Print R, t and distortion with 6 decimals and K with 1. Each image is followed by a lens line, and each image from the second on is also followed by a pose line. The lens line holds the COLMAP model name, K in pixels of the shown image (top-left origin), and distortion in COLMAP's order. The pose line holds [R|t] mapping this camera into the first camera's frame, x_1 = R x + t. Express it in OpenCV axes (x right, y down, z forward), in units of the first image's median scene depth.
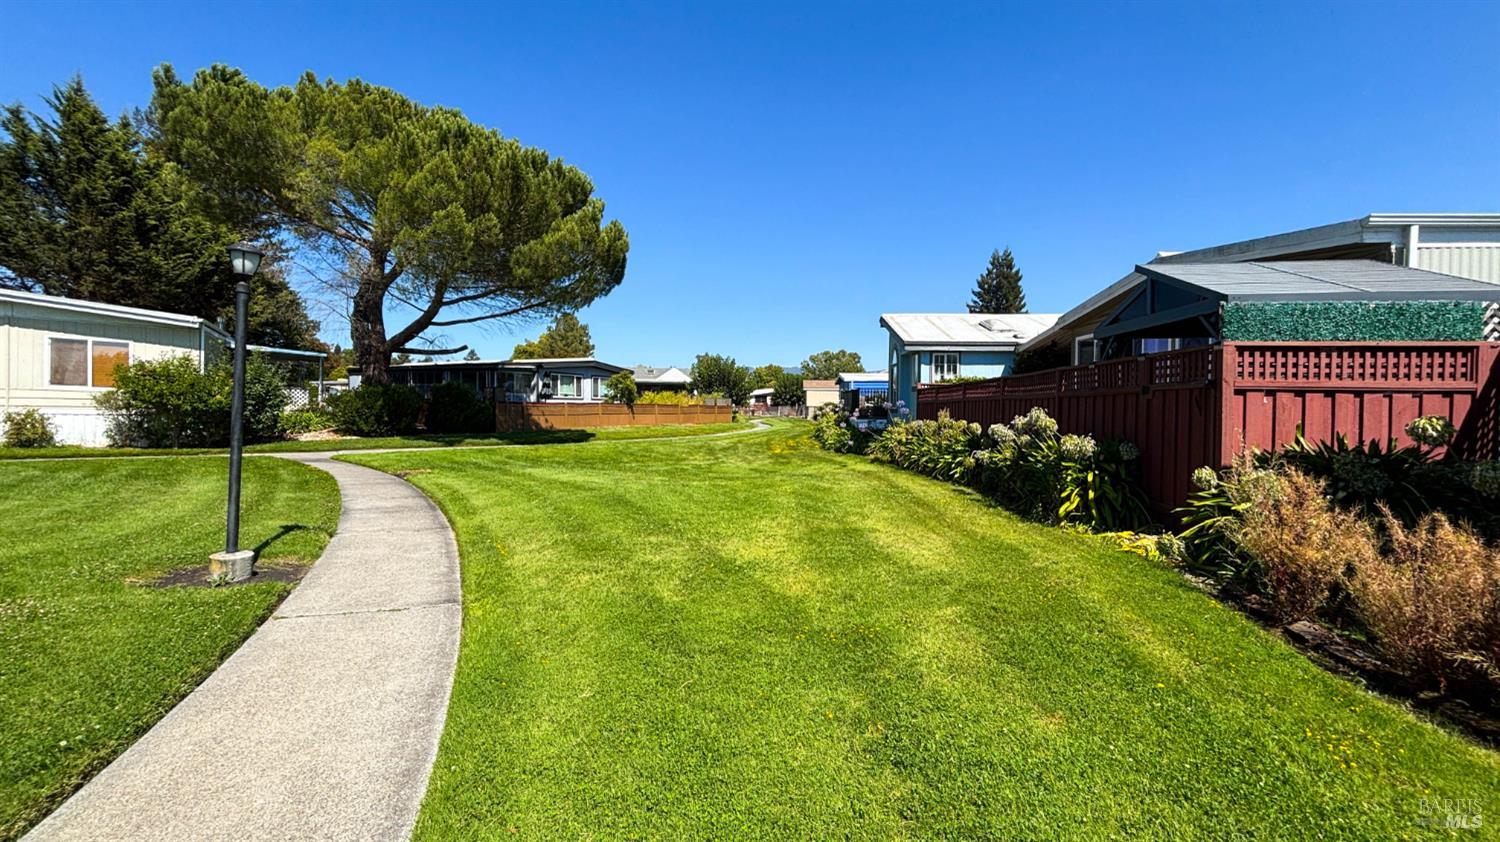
lens RADIAL K [[605.9, 0, 740.6], [0, 605.9, 421.4], [0, 0, 1]] dist [0.002866, -0.000229]
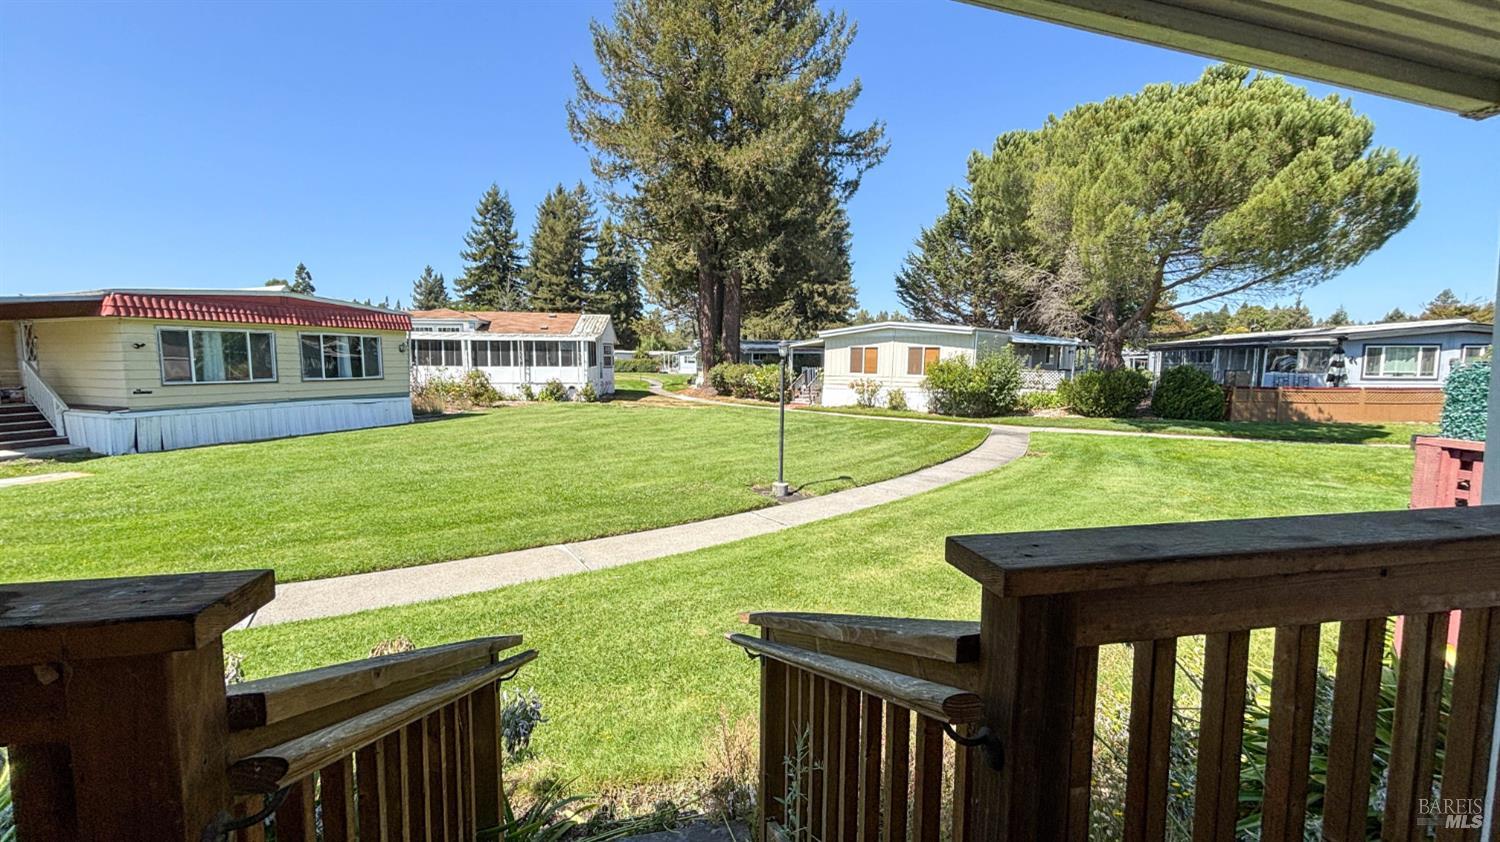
lens RADIAL K [[605.9, 0, 740.6], [0, 605.9, 421.4], [0, 0, 1]] dist [0.002866, -0.000229]
pose [[0.268535, 0.087214, -0.959314, 0.339244], [-0.022142, 0.996189, 0.084368, -0.053040], [0.963016, -0.001415, 0.269442, 0.074064]]
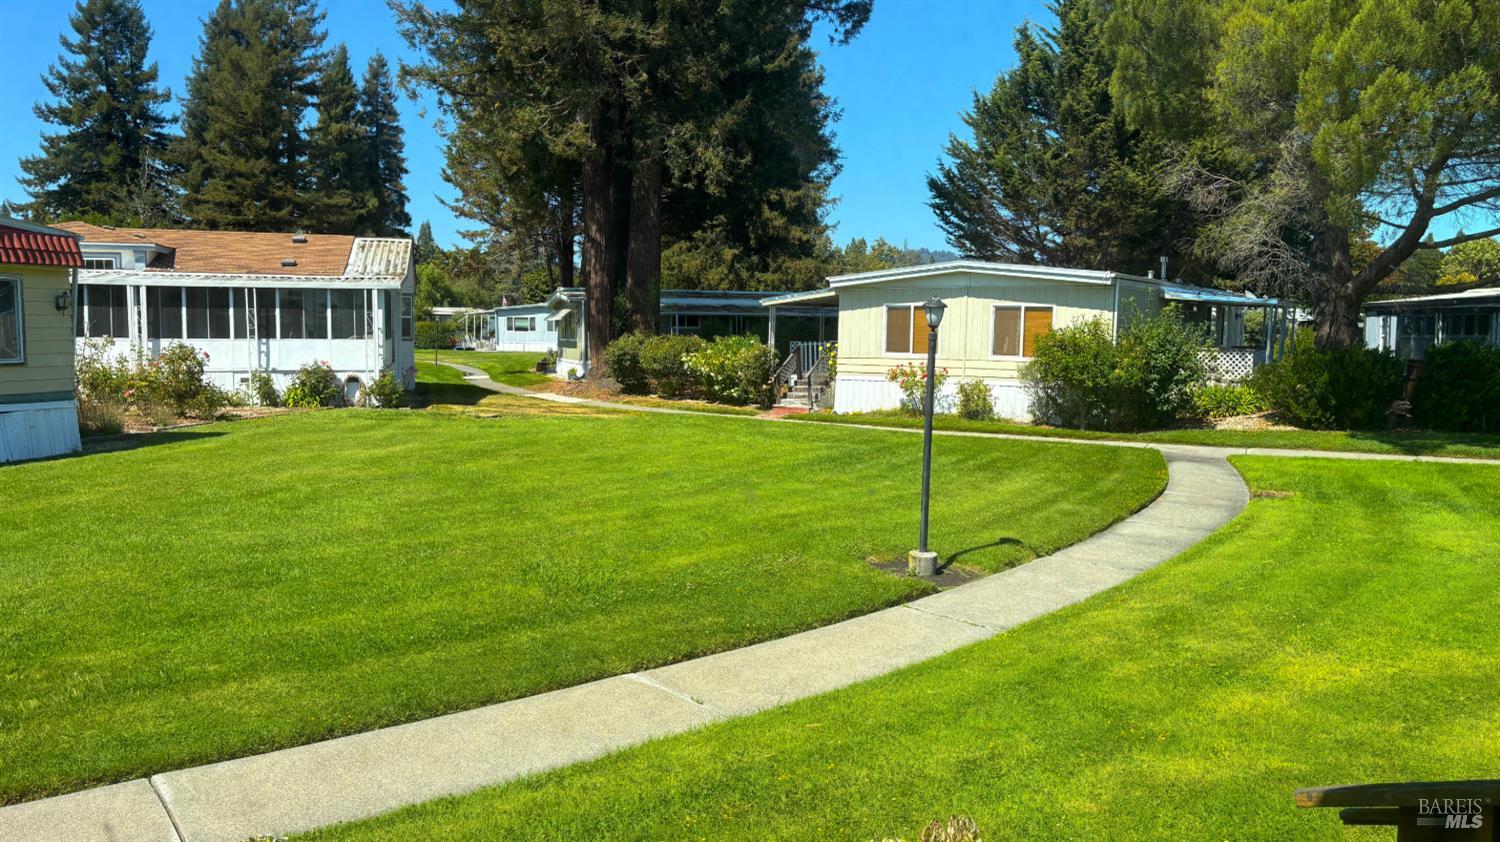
lens RADIAL K [[1142.3, 0, 750.0], [0, 1142.3, 421.0], [0, 0, 1]] dist [0.007423, 0.002572]
pose [[0.405676, 0.067700, -0.911506, 0.310734], [-0.024223, 0.997699, 0.063321, -0.052345], [0.913696, -0.003609, 0.406383, -0.071749]]
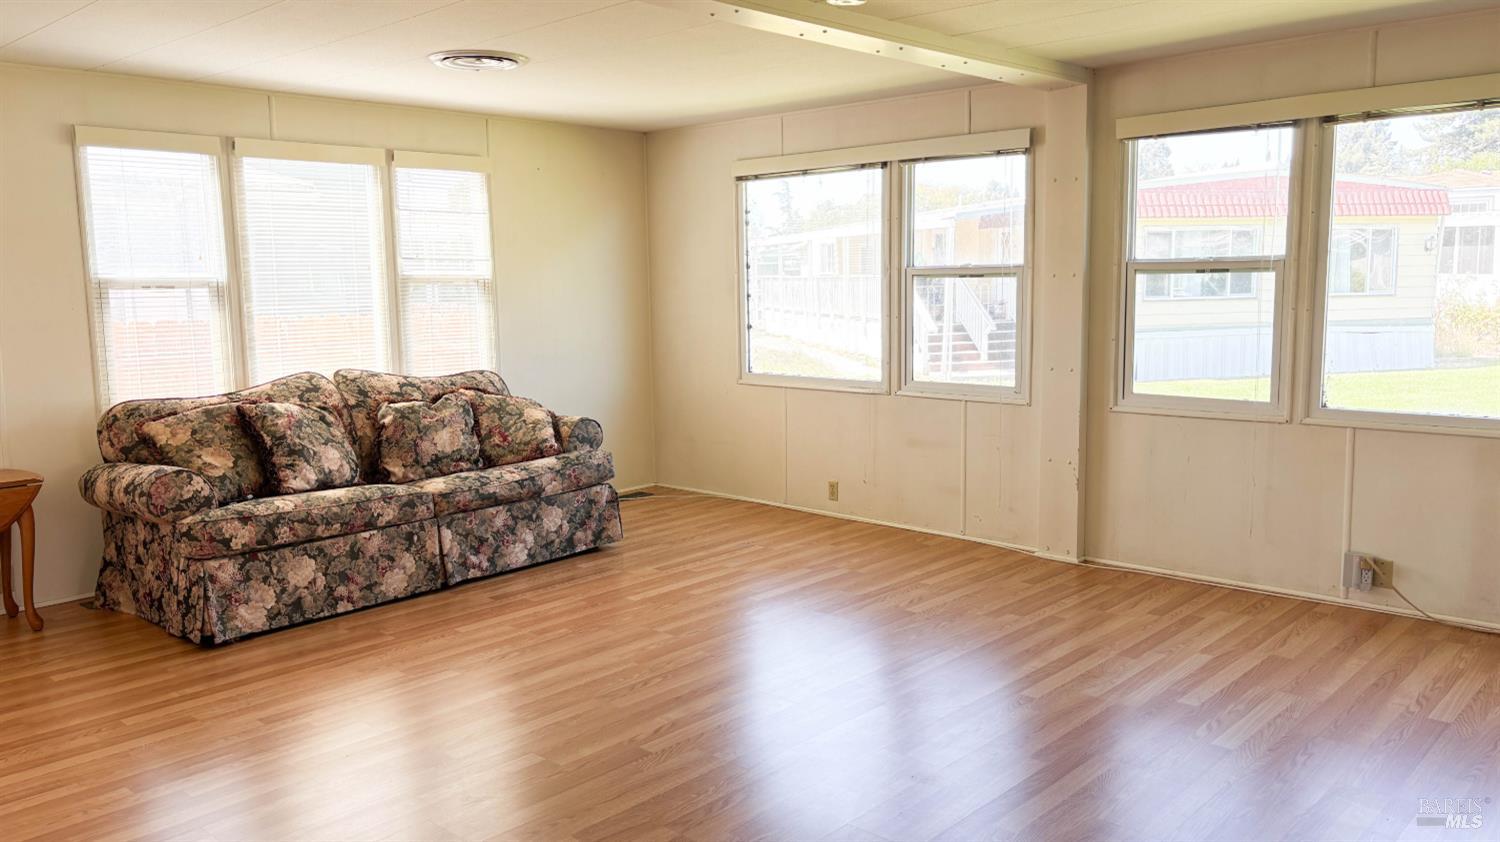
lens RADIAL K [[1142.3, 0, 750.0], [0, 1142.3, 421.0], [0, 0, 1]] dist [0.007423, 0.002572]
pose [[-0.616157, 0.101267, -0.781086, 0.564129], [-0.011196, 0.990474, 0.137246, -0.051205], [0.787544, 0.093310, -0.609153, -0.021790]]
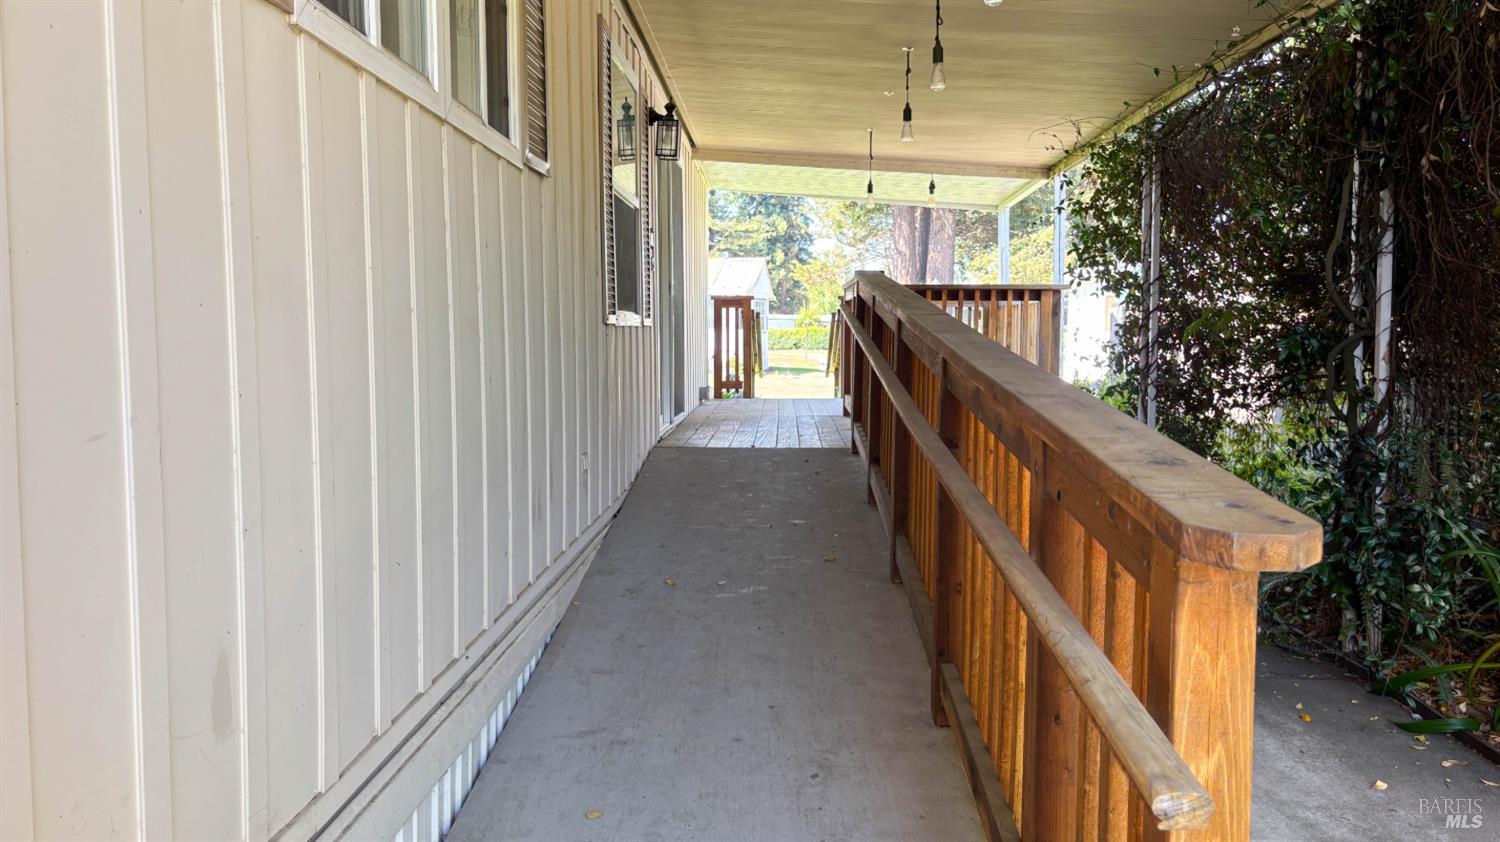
lens RADIAL K [[1108.8, 0, 714.8], [0, 1108.8, 423.7], [0, 0, 1]] dist [0.215300, 0.000279]
pose [[0.025168, 0.068038, -0.997365, 0.937125], [-0.019985, 0.997516, 0.067544, -0.008745], [0.999483, 0.018233, 0.026465, 0.017327]]
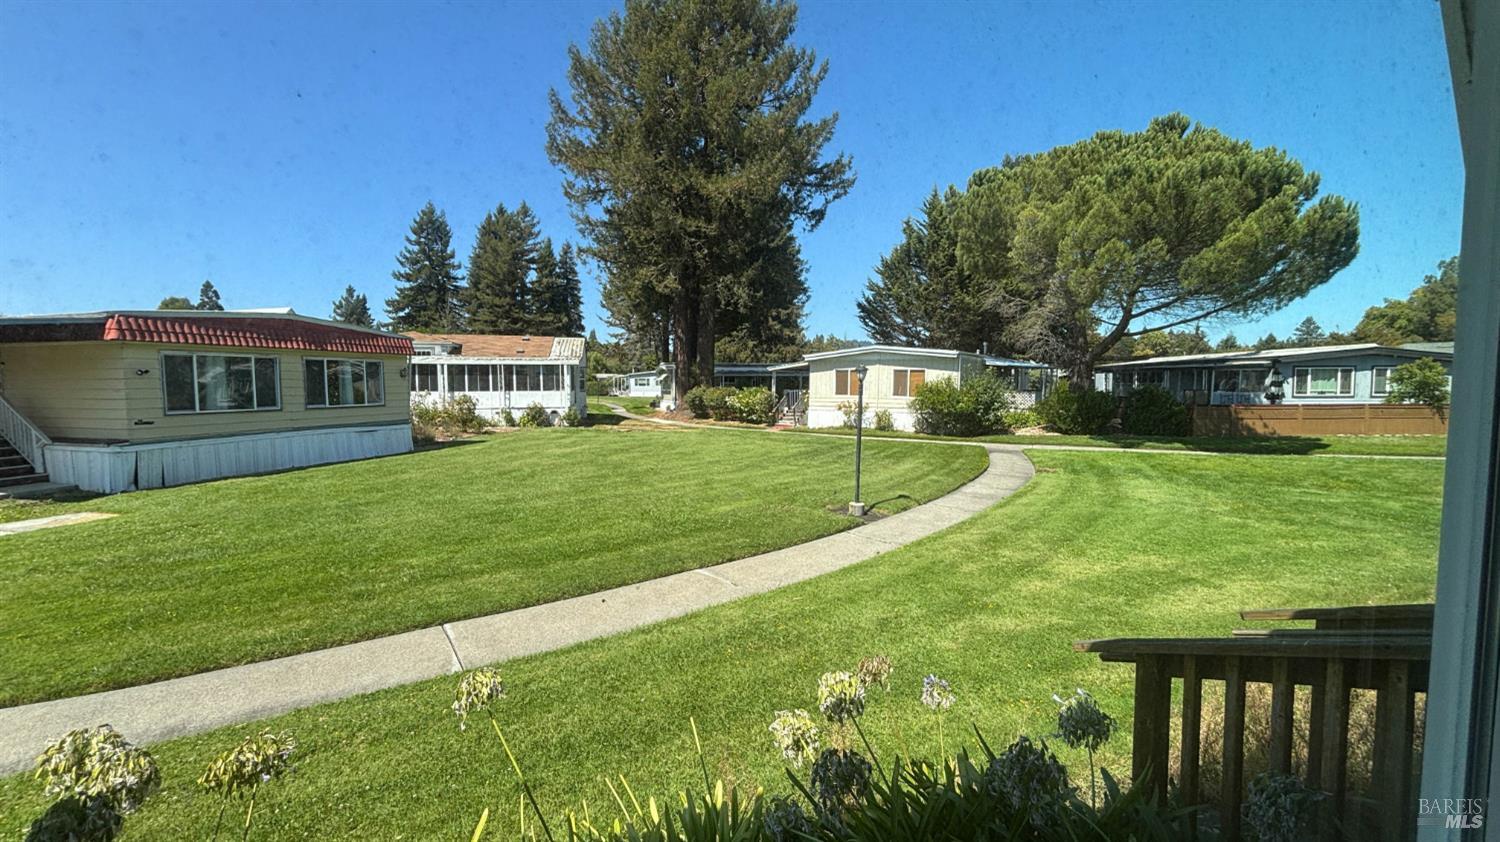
lens RADIAL K [[605.9, 0, 740.6], [0, 605.9, 421.4], [0, 0, 1]] dist [0.002866, -0.000229]
pose [[0.372049, 0.048103, -0.926966, 0.303725], [-0.014487, 0.998836, 0.046018, -0.052191], [0.928100, -0.003692, 0.372312, -0.067875]]
